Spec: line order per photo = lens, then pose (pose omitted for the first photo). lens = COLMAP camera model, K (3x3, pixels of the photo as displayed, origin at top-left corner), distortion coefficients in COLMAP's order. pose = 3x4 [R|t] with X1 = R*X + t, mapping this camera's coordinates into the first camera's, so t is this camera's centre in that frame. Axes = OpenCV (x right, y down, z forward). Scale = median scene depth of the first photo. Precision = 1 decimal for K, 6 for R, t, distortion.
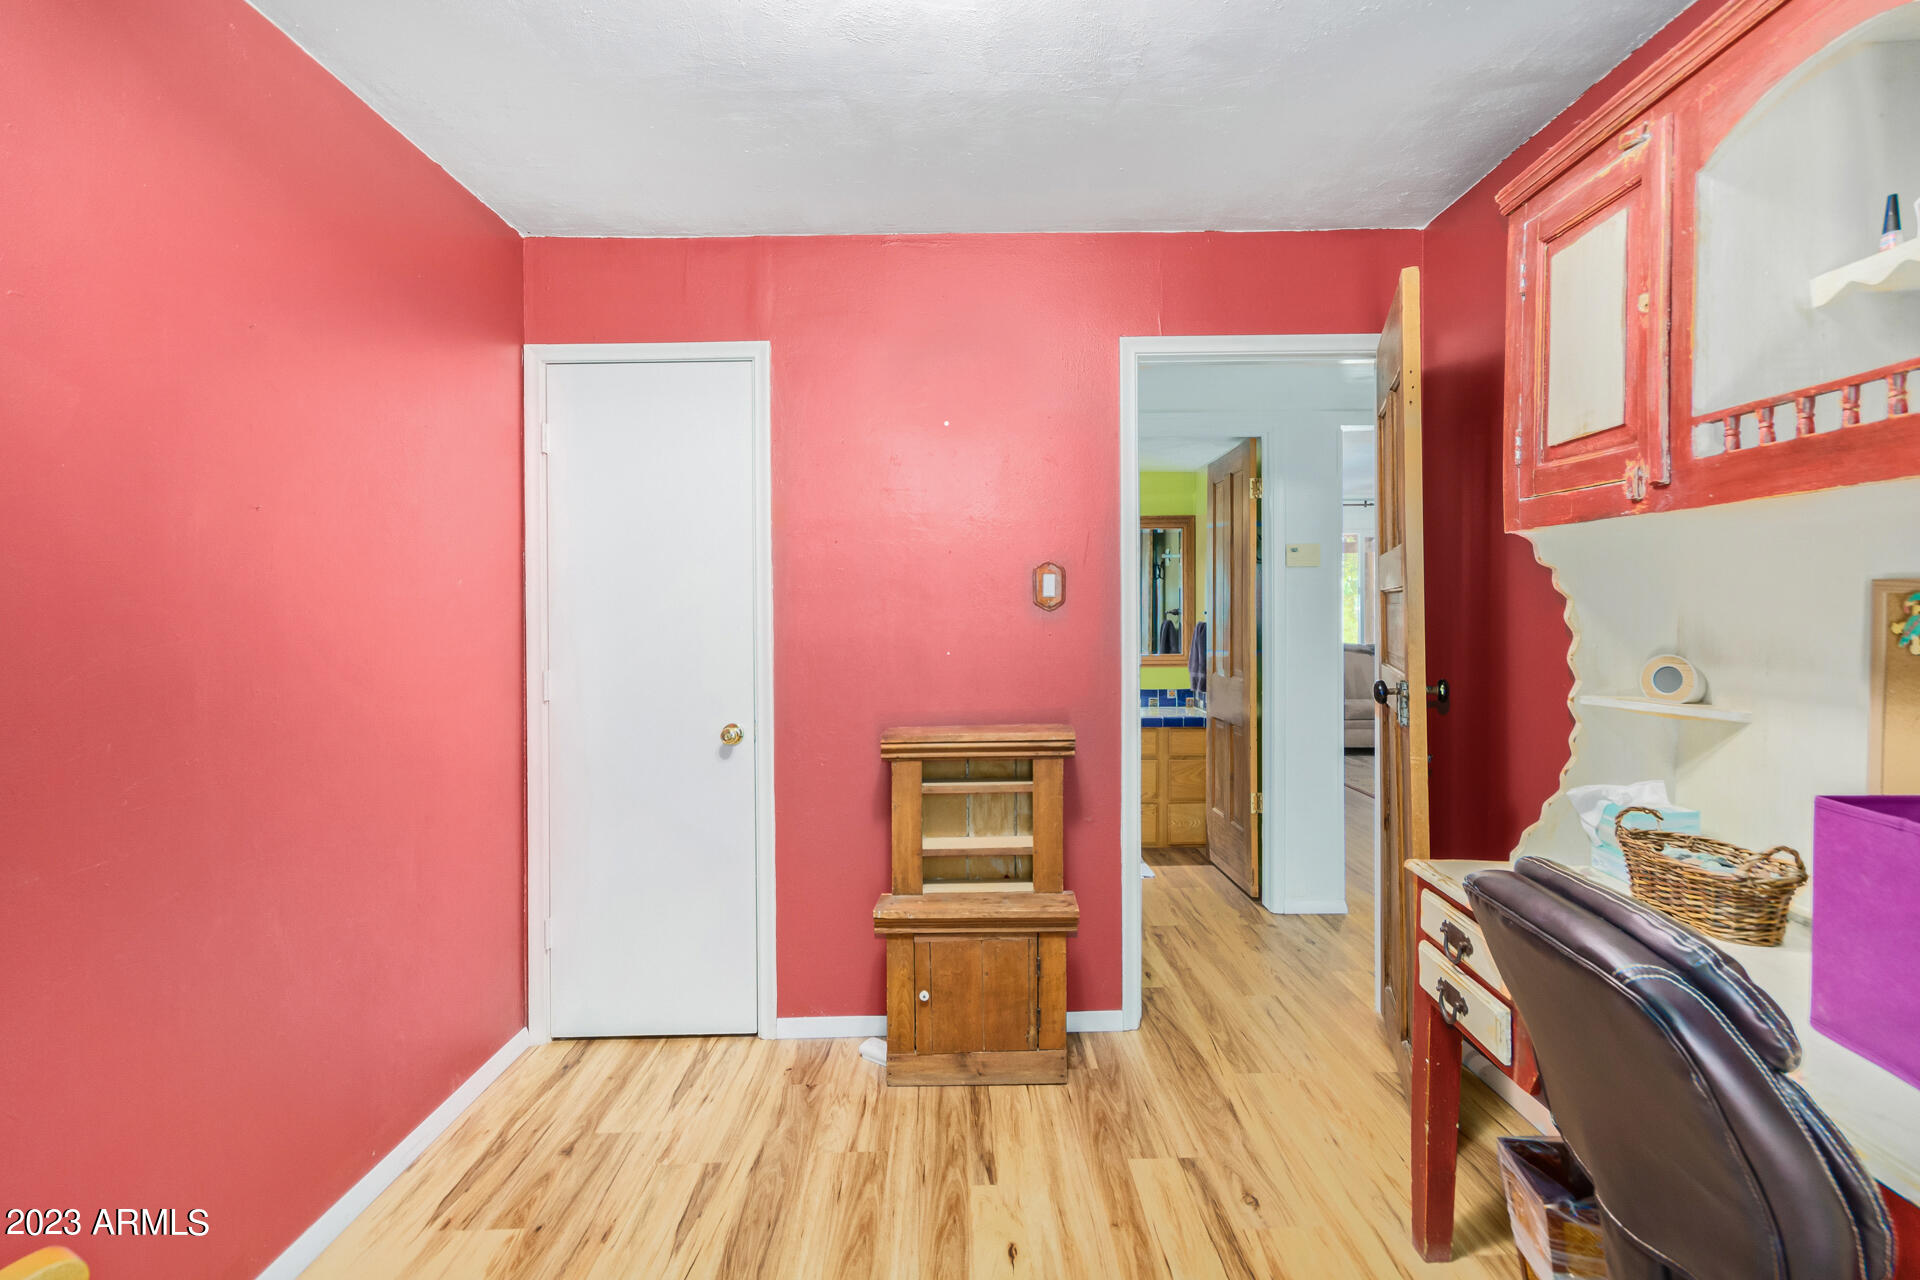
lens RADIAL K [[907.8, 0, 961.7], [0, 907.8, 643.5], [0, 0, 1]] dist [0.001928, -0.000284]
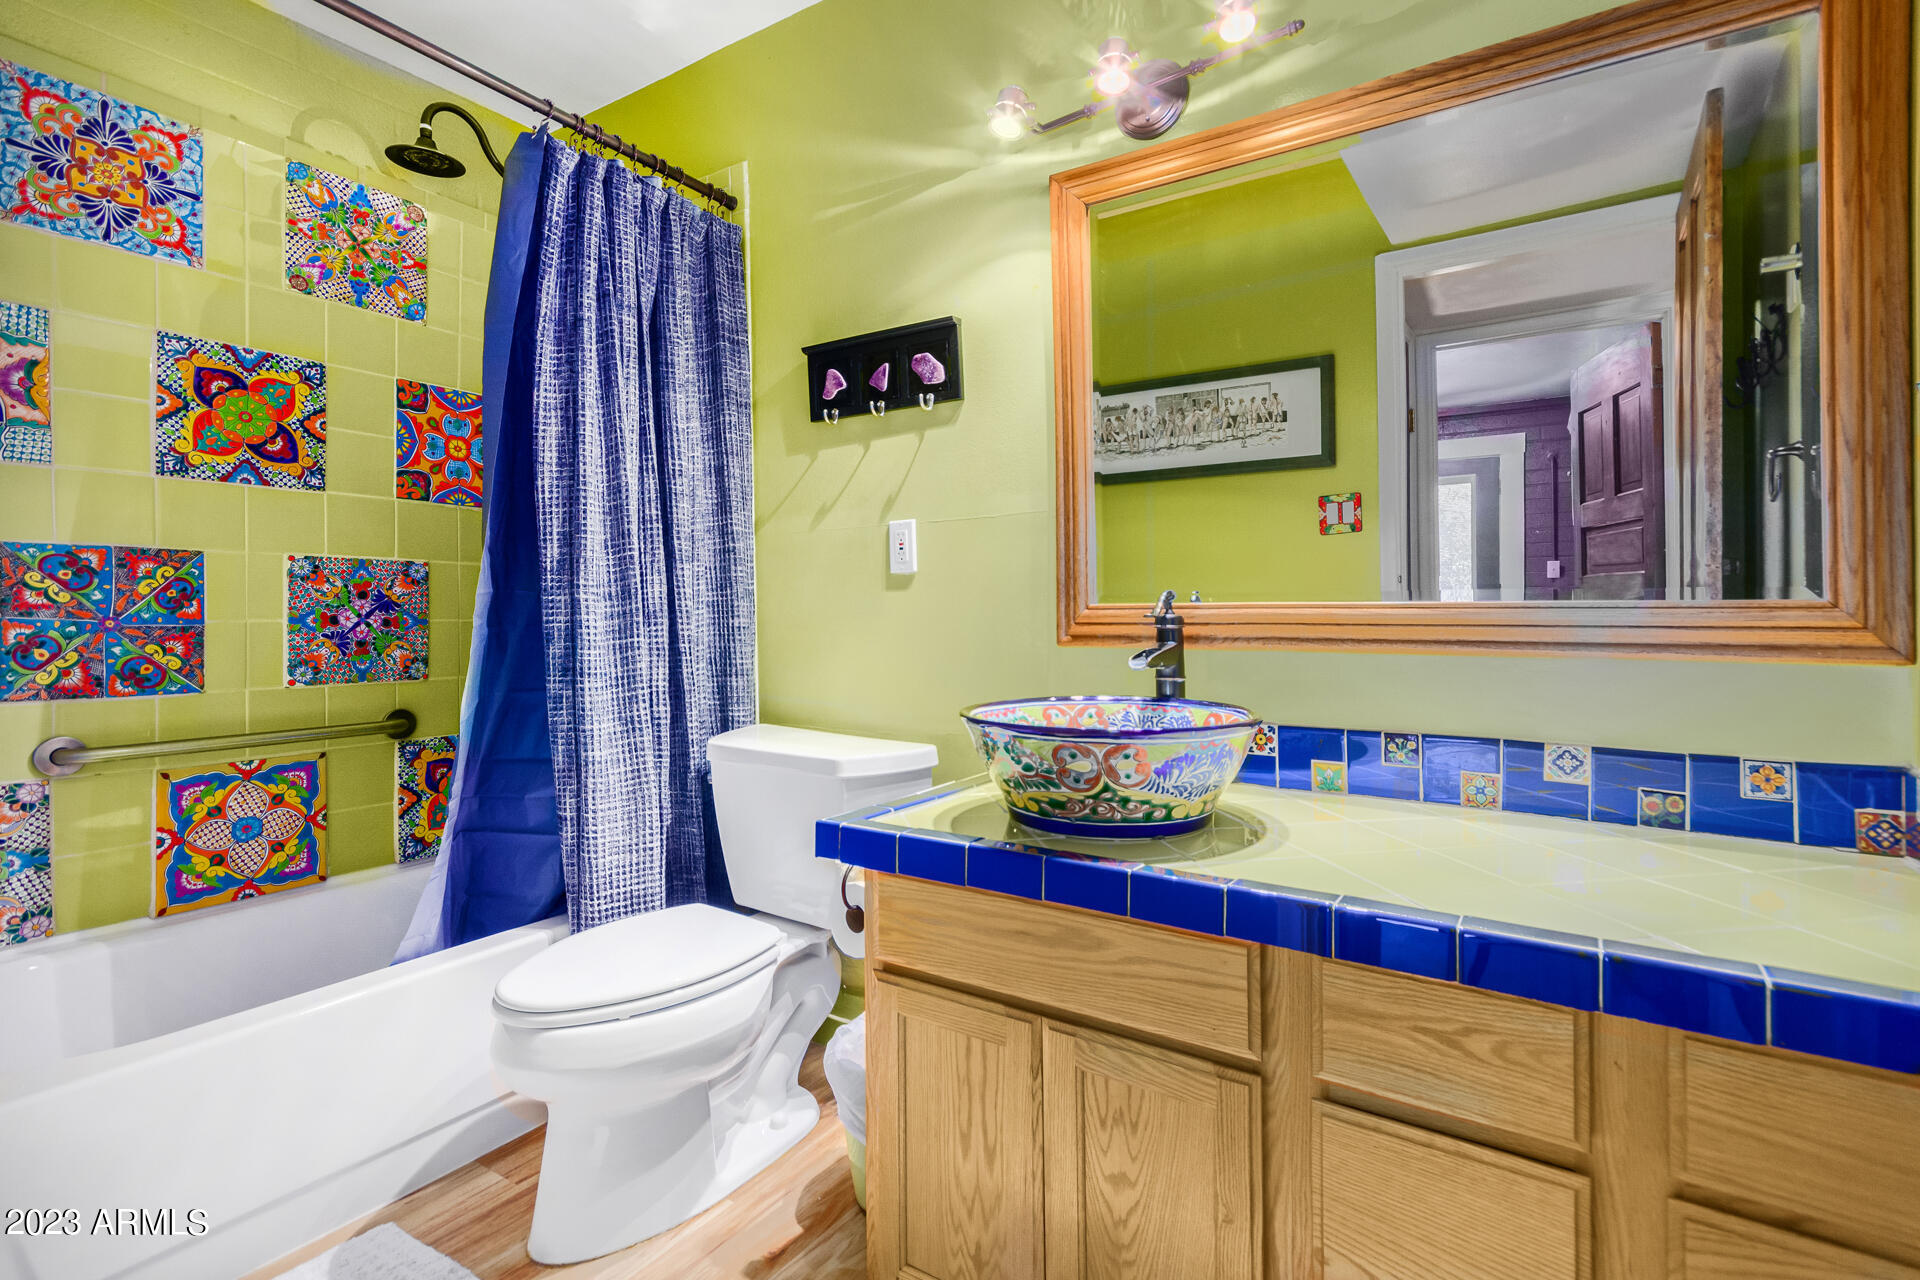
lens RADIAL K [[907.8, 0, 959.1], [0, 907.8, 631.3], [0, 0, 1]] dist [0.001928, -0.000284]
pose [[0.831433, -0.003843, -0.555611, 0.190704], [0.003401, 0.999993, -0.001829, 0.018839], [0.555614, -0.000369, 0.831440, 0.704005]]
